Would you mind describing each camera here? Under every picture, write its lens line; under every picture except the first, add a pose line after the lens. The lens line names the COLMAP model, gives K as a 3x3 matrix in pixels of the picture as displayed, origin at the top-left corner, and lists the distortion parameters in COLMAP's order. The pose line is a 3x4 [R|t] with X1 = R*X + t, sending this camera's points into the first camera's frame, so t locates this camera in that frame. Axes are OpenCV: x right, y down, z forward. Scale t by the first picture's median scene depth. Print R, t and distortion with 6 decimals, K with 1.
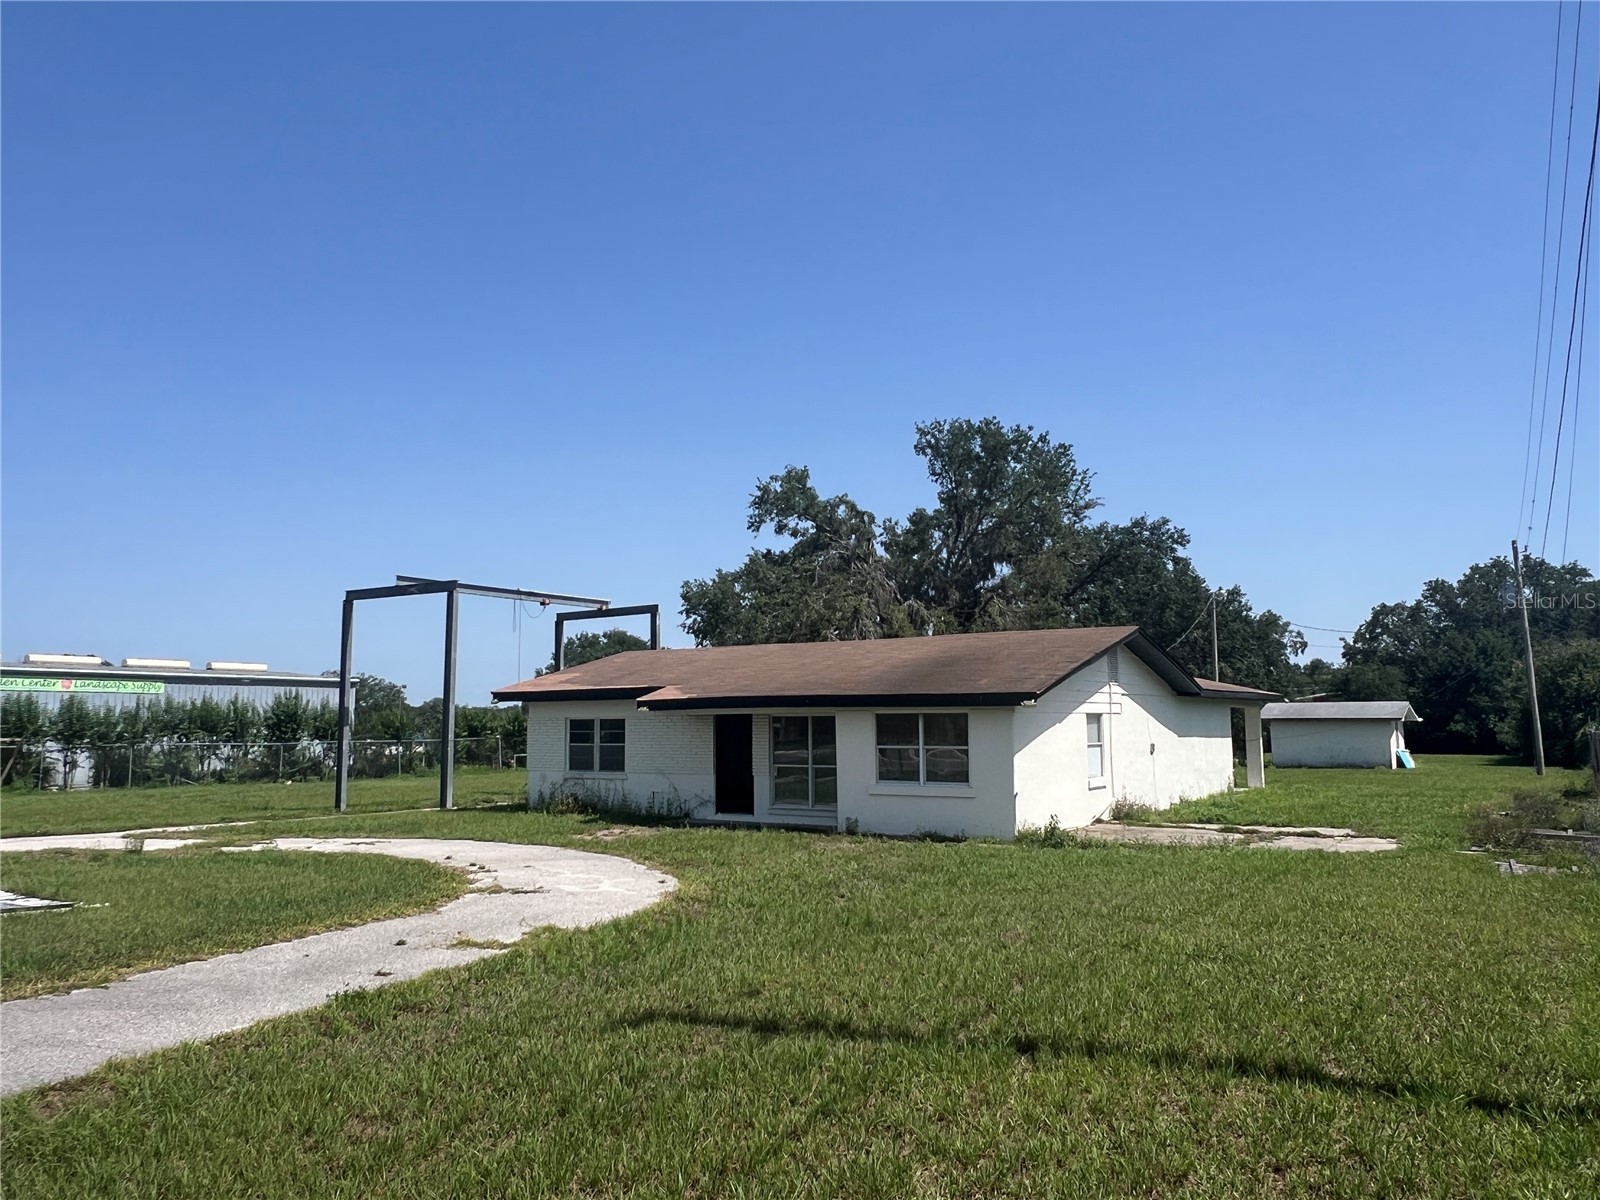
lens RADIAL K [[1161.3, 0, 792.1], [0, 1161.3, 598.0], [0, 0, 1]] dist [0.003347, -0.007232]
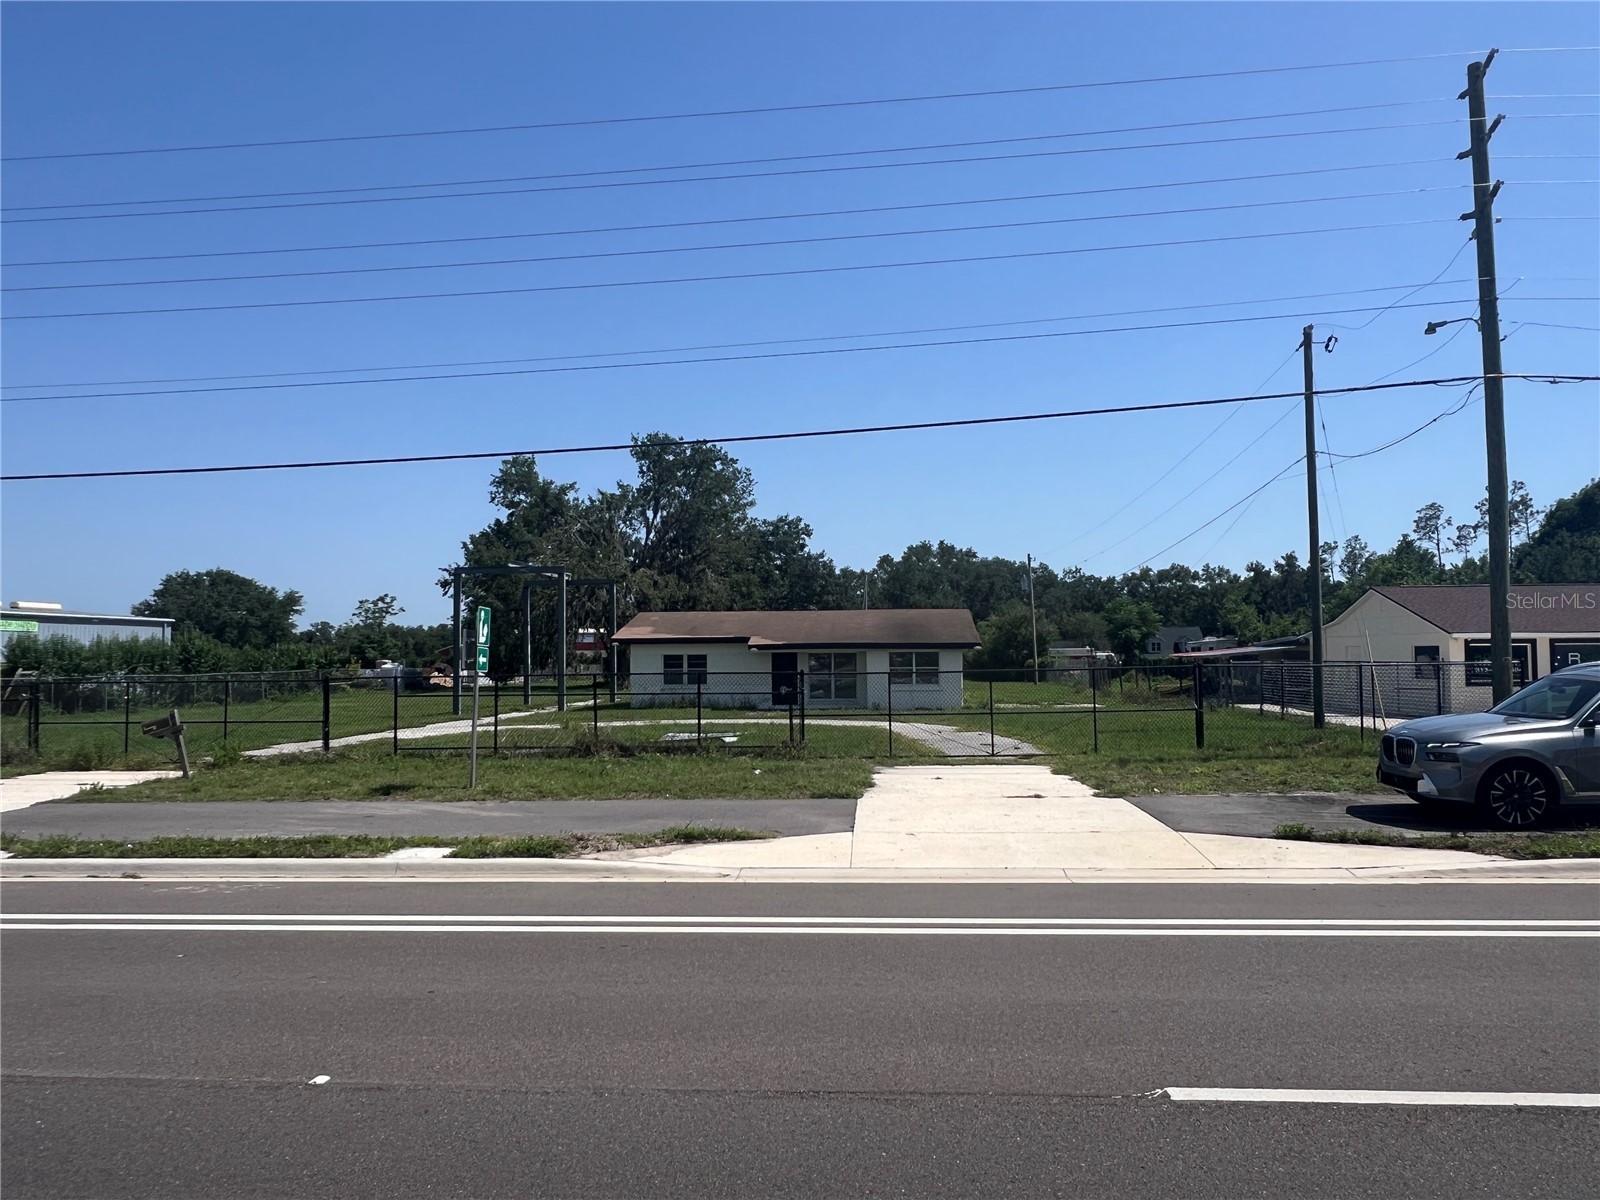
lens RADIAL K [[1077.5, 0, 793.6], [0, 1077.5, 603.7], [0, 0, 1]] dist [0.000386, -0.003798]
pose [[0.880866, 0.021643, 0.472870, -0.840716], [-0.048932, 0.997766, 0.045484, -0.055504], [-0.470830, -0.063204, 0.879957, -0.512838]]
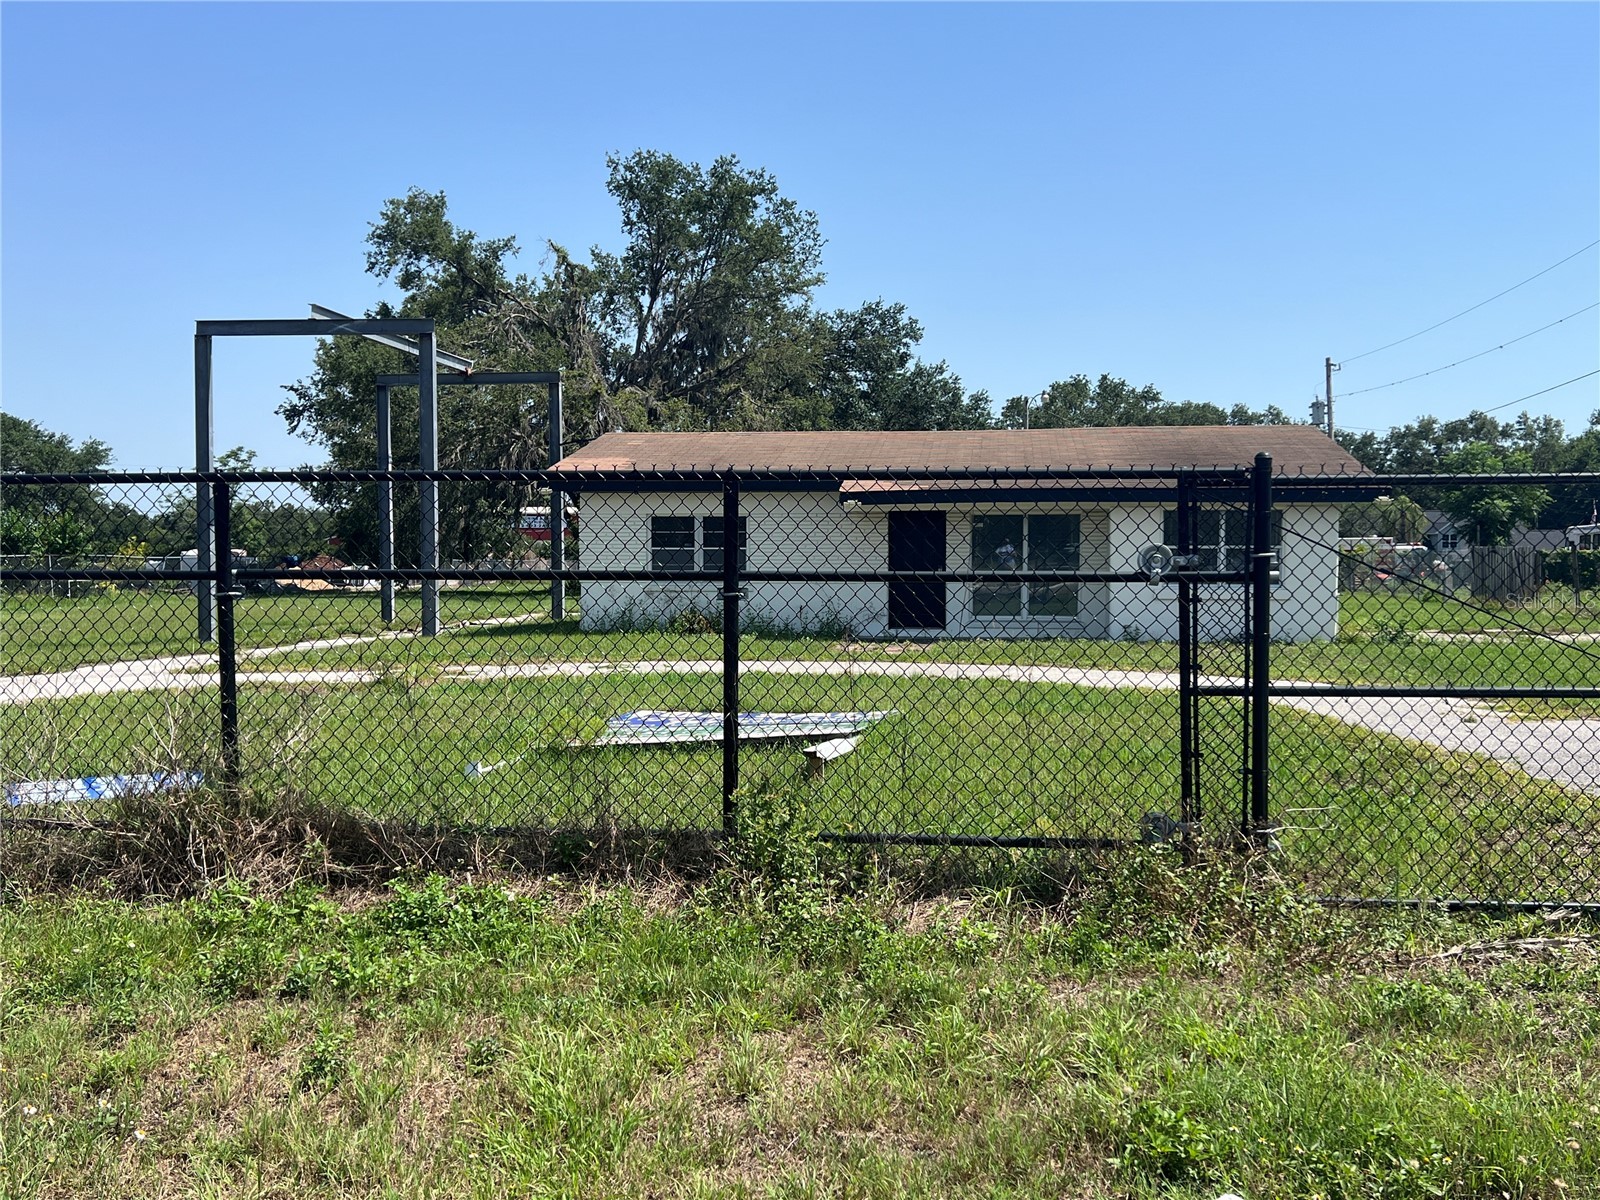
lens RADIAL K [[1485.2, 0, 801.2], [0, 1485.2, 621.8], [0, 0, 1]] dist [0.095421, -0.180783]
pose [[0.898074, -0.011300, 0.439698, -0.588198], [-0.055074, 0.988914, 0.137902, 0.034758], [-0.436382, -0.148062, 0.887496, 0.070975]]
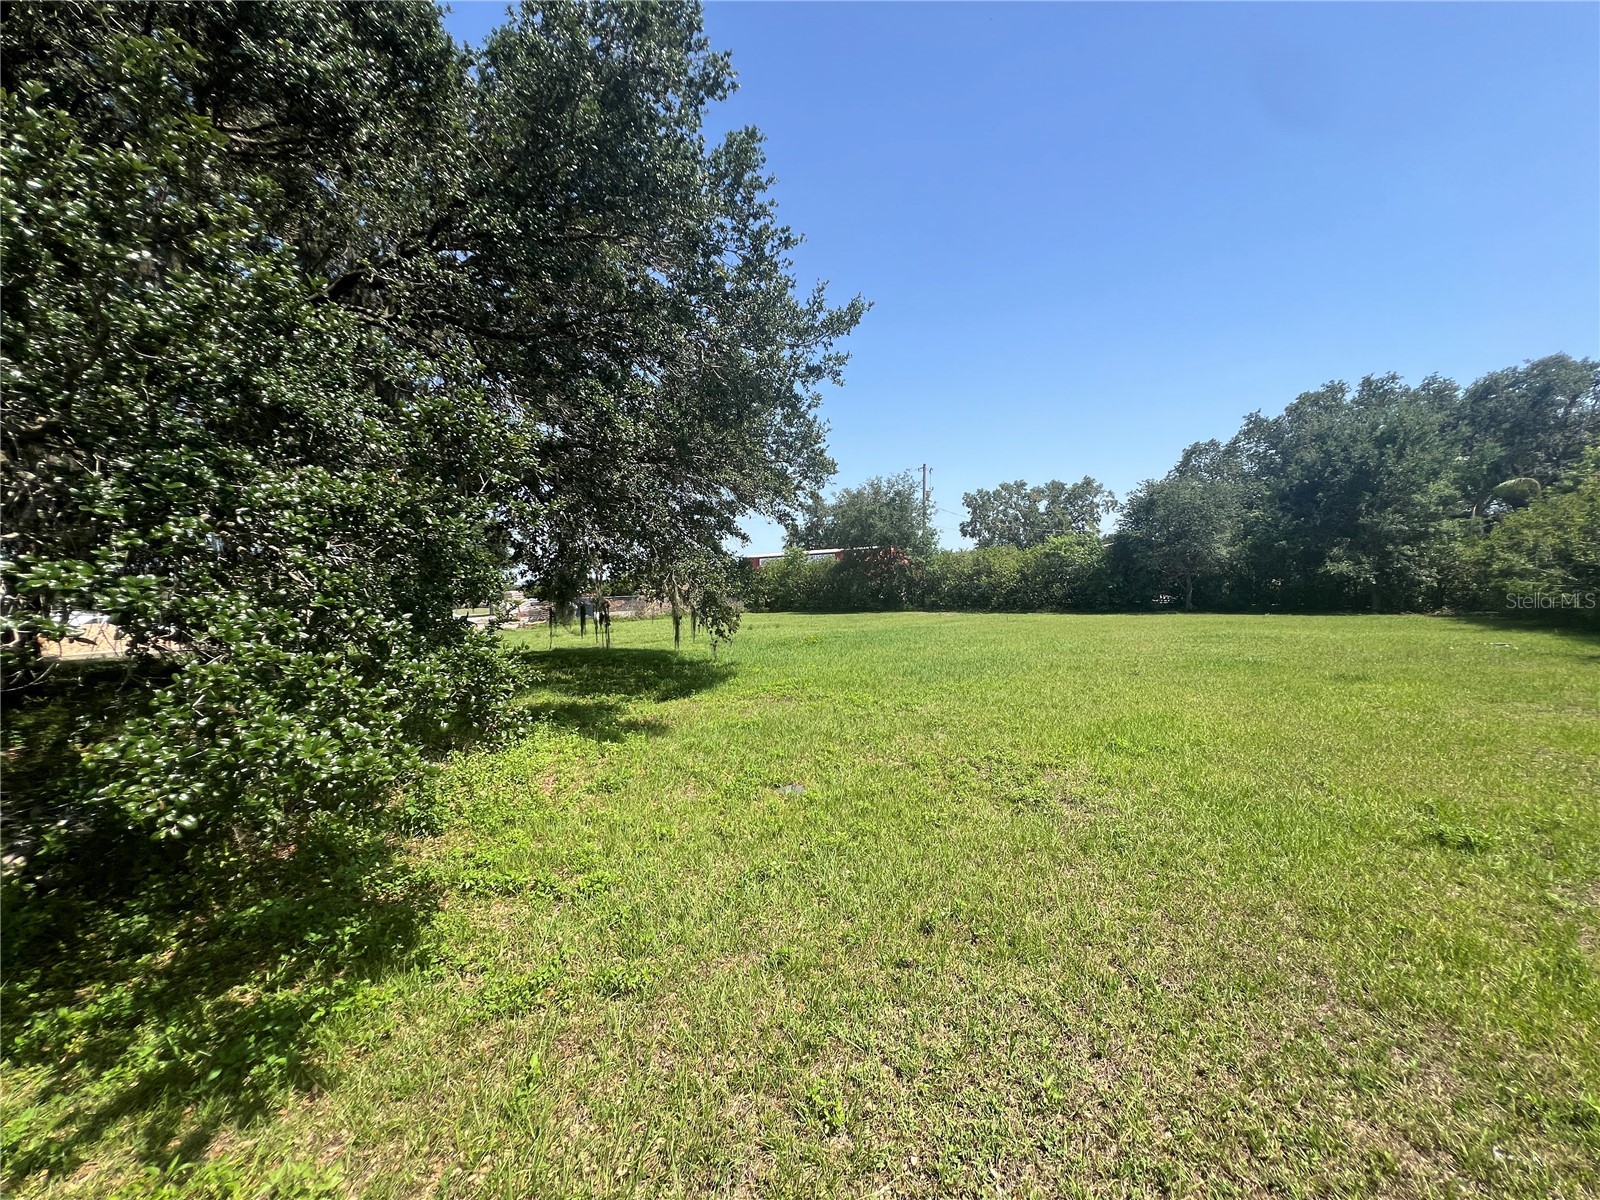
lens RADIAL K [[638.6, 0, 800.0], [0, 638.6, 600.0], [0, 0, 1]] dist [-0.001633, 0.000162]
pose [[0.997912, -0.023593, -0.060131, 1.174561], [0.031138, 0.991312, 0.127792, 0.286990], [0.056594, -0.129398, 0.989976, 2.446094]]
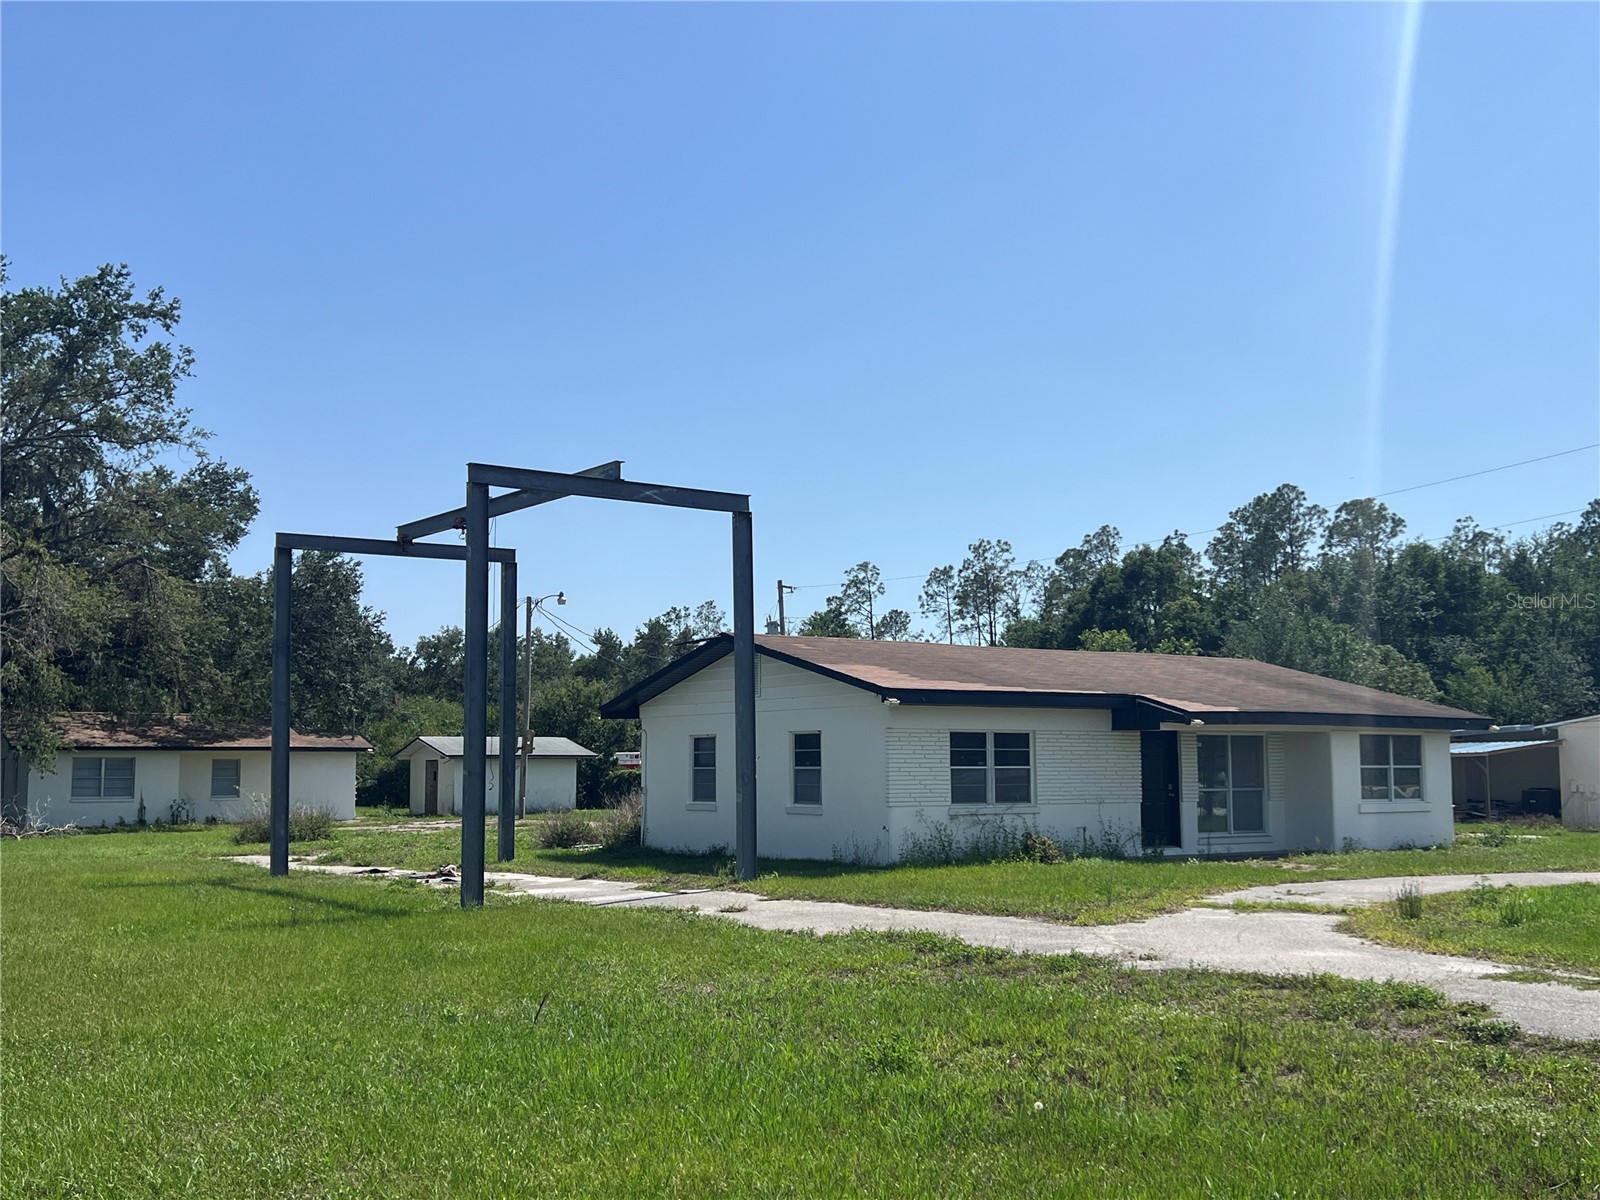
lens RADIAL K [[1672.3, 0, 794.9], [0, 1672.3, 607.4], [0, 0, 1]] dist [0.130533, -0.299891]
pose [[0.367315, 0.093839, 0.925351, -1.281091], [-0.098187, 0.993250, -0.061749, 0.110811], [-0.924900, -0.068176, 0.374049, 0.777184]]
